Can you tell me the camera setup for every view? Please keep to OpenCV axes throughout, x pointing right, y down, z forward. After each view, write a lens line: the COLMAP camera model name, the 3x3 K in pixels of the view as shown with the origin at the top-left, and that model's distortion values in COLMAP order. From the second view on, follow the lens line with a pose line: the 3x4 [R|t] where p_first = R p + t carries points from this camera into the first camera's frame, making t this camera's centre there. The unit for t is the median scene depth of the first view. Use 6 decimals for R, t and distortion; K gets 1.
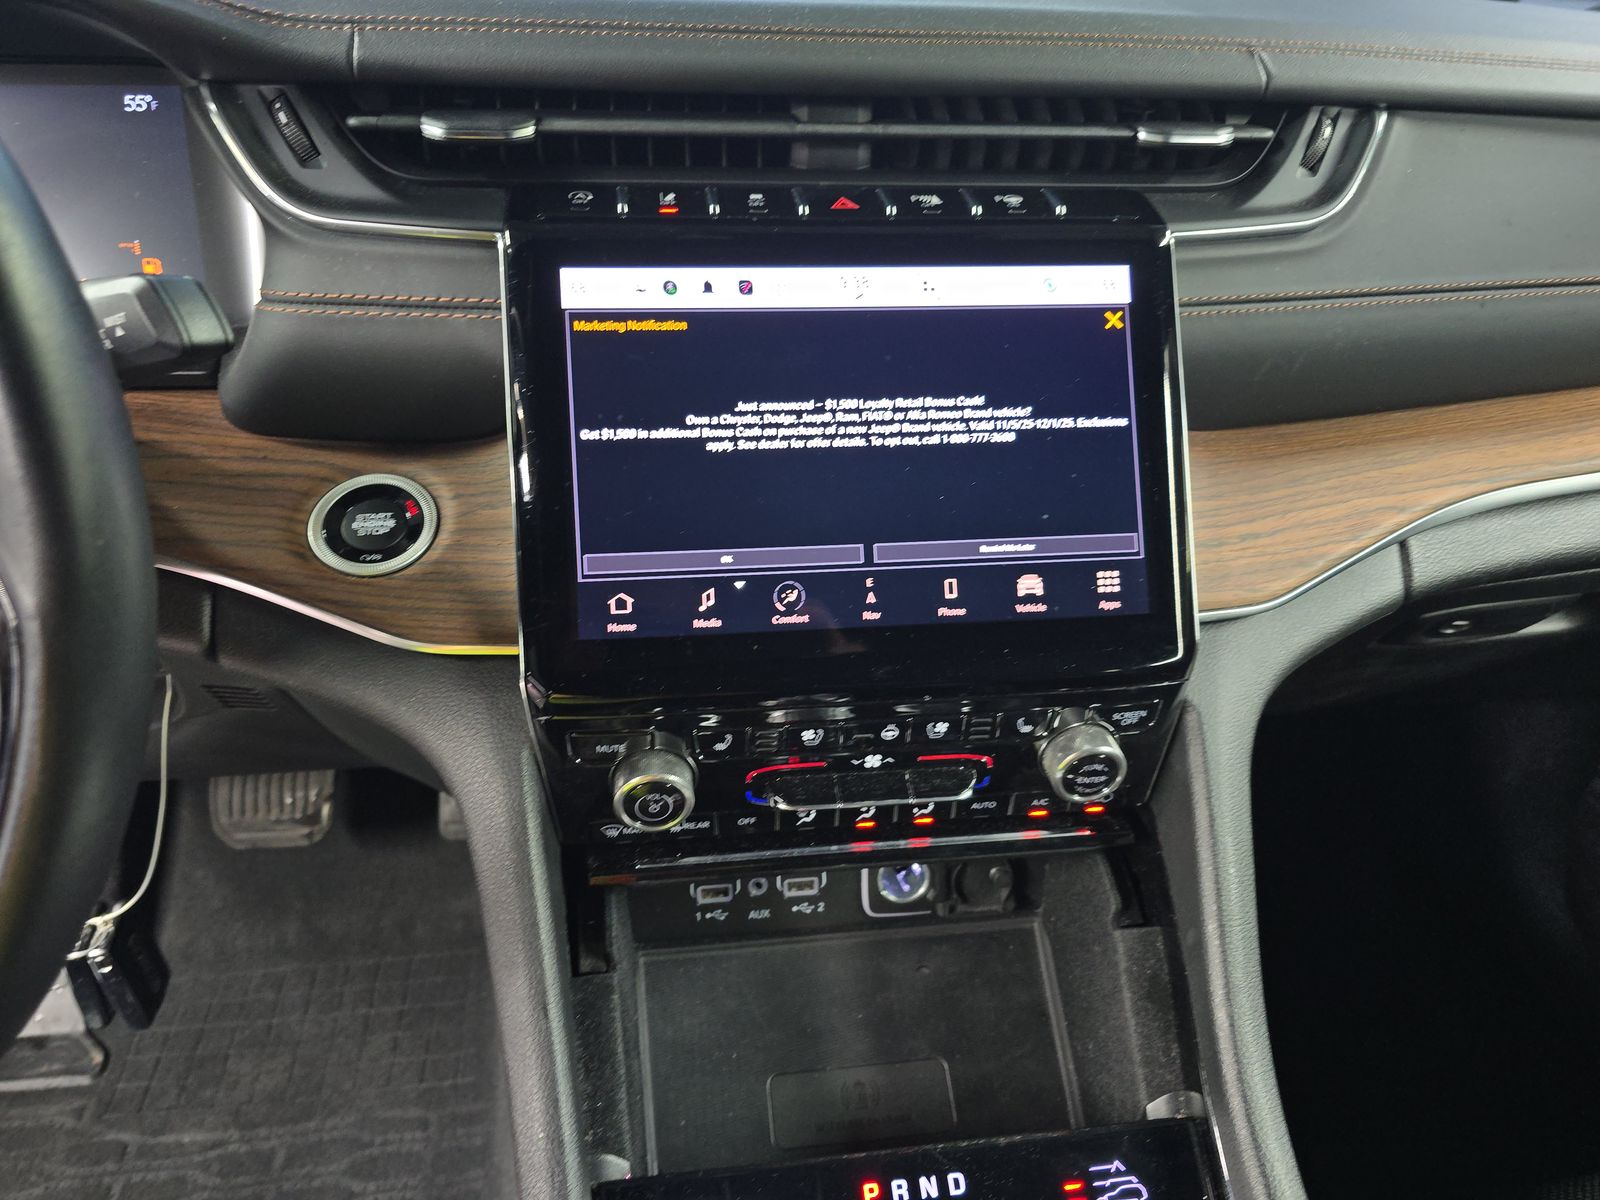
lens RADIAL K [[1082.1, 0, 800.0], [0, 1082.1, 600.0], [0, 0, 1]] dist [0.025816, -0.001671]
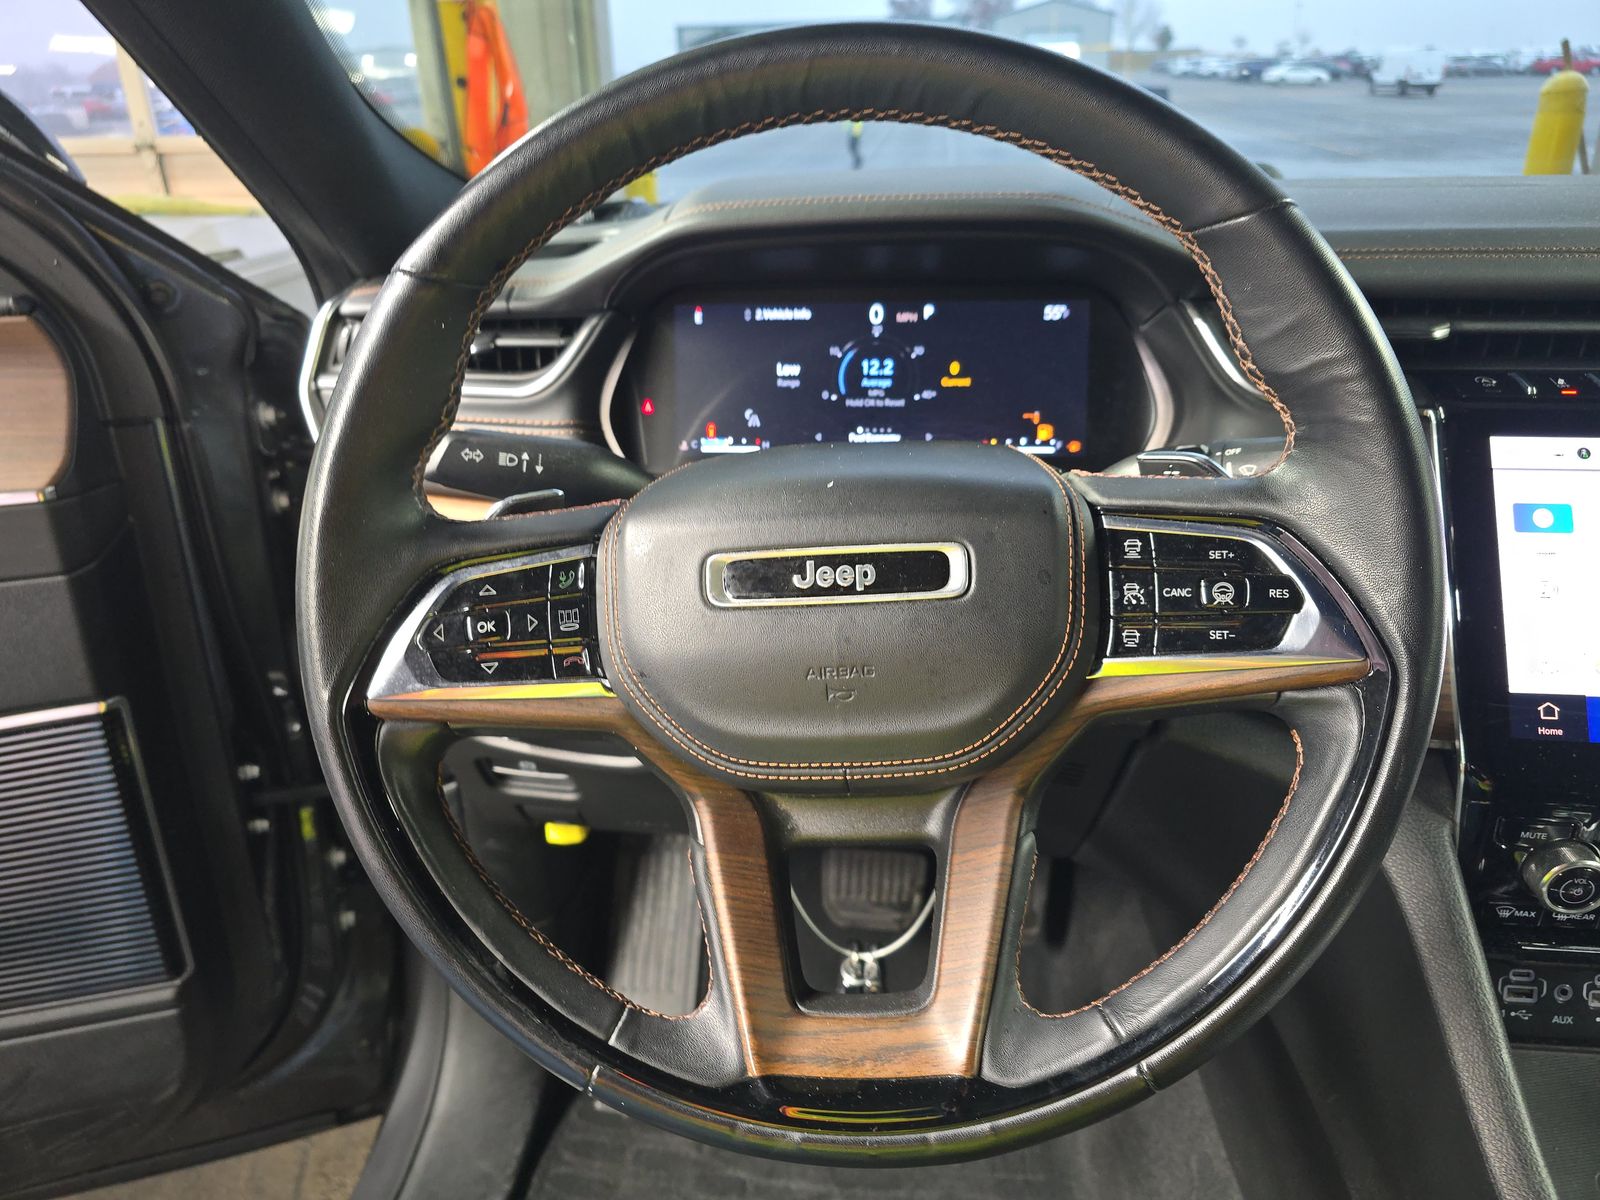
lens RADIAL K [[1082.1, 0, 800.0], [0, 1082.1, 600.0], [0, 0, 1]] dist [0.025816, -0.001671]
pose [[0.977612, 0.049503, -0.204509, -0.402064], [-0.078834, 0.987308, -0.137868, 0.062426], [0.195088, 0.150903, 0.969107, -0.184106]]
